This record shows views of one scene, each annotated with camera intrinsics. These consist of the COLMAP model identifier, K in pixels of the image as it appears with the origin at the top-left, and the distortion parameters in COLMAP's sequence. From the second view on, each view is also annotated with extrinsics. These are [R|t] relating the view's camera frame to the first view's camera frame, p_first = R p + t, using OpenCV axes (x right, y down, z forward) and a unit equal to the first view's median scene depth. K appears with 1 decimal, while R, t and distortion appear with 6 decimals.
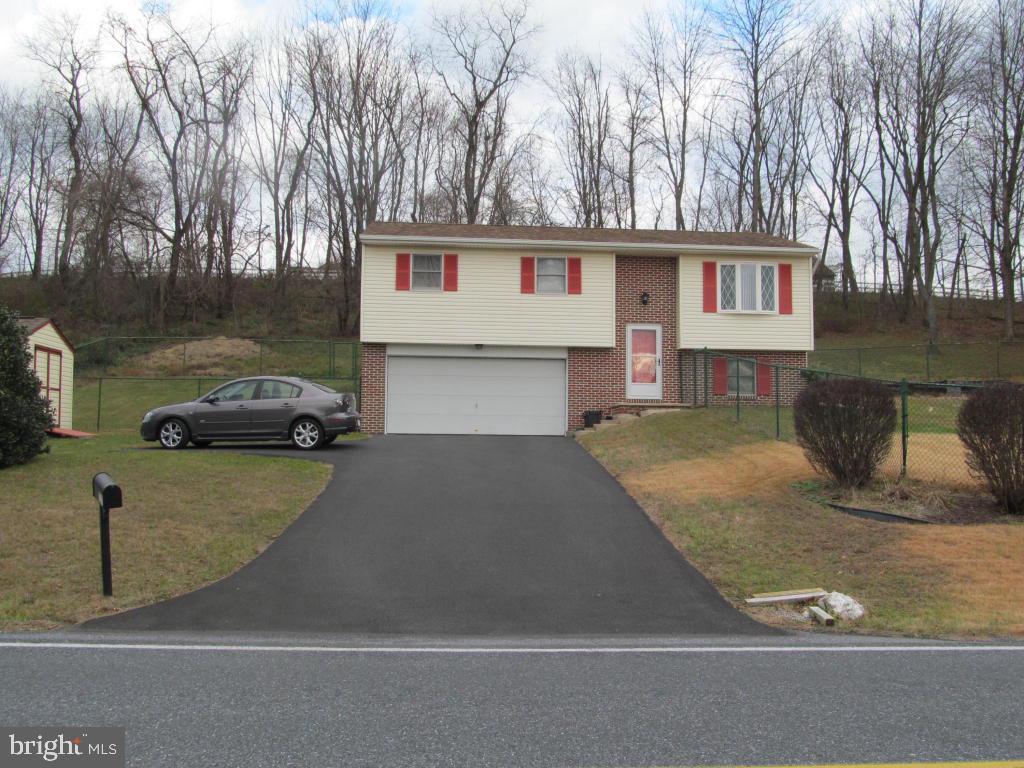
lens RADIAL K [[944.1, 0, 512.0], [0, 944.1, 384.0], [0, 0, 1]] dist [-0.022778, 0.001481]
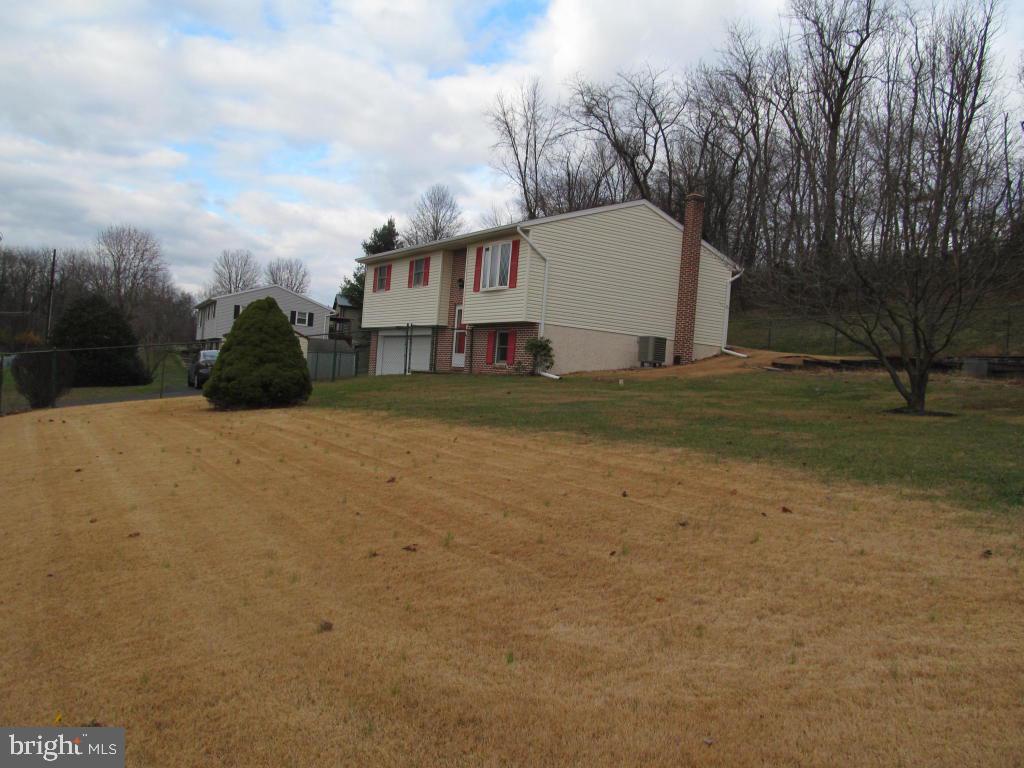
lens RADIAL K [[847.1, 0, 512.0], [0, 847.1, 384.0], [0, 0, 1]] dist [-0.060550, 0.020177]
pose [[0.461510, 0.030074, -0.886625, 1.138528], [-0.013070, 0.999547, 0.027101, 0.005520], [0.887038, -0.000919, 0.461695, 0.575563]]
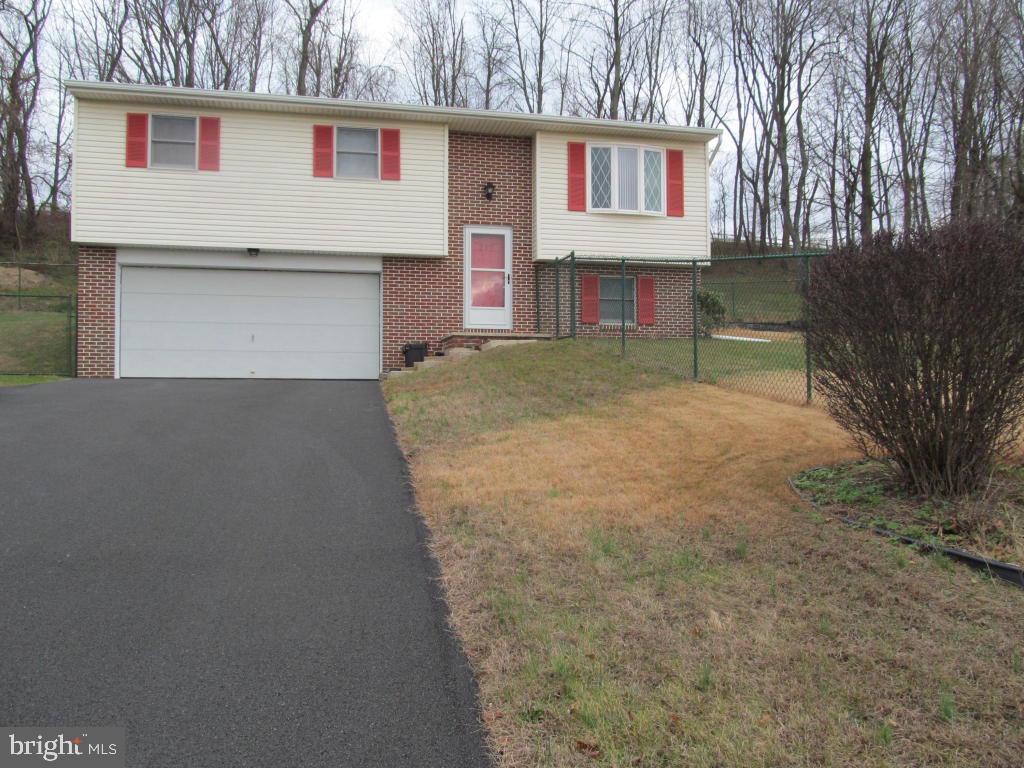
lens RADIAL K [[847.1, 0, 512.0], [0, 847.1, 384.0], [0, 0, 1]] dist [-0.060550, 0.020177]
pose [[0.988951, -0.005861, 0.148125, 0.061705], [-0.002448, 0.998436, 0.055848, 0.022367], [-0.148221, -0.055593, 0.987391, 0.350811]]
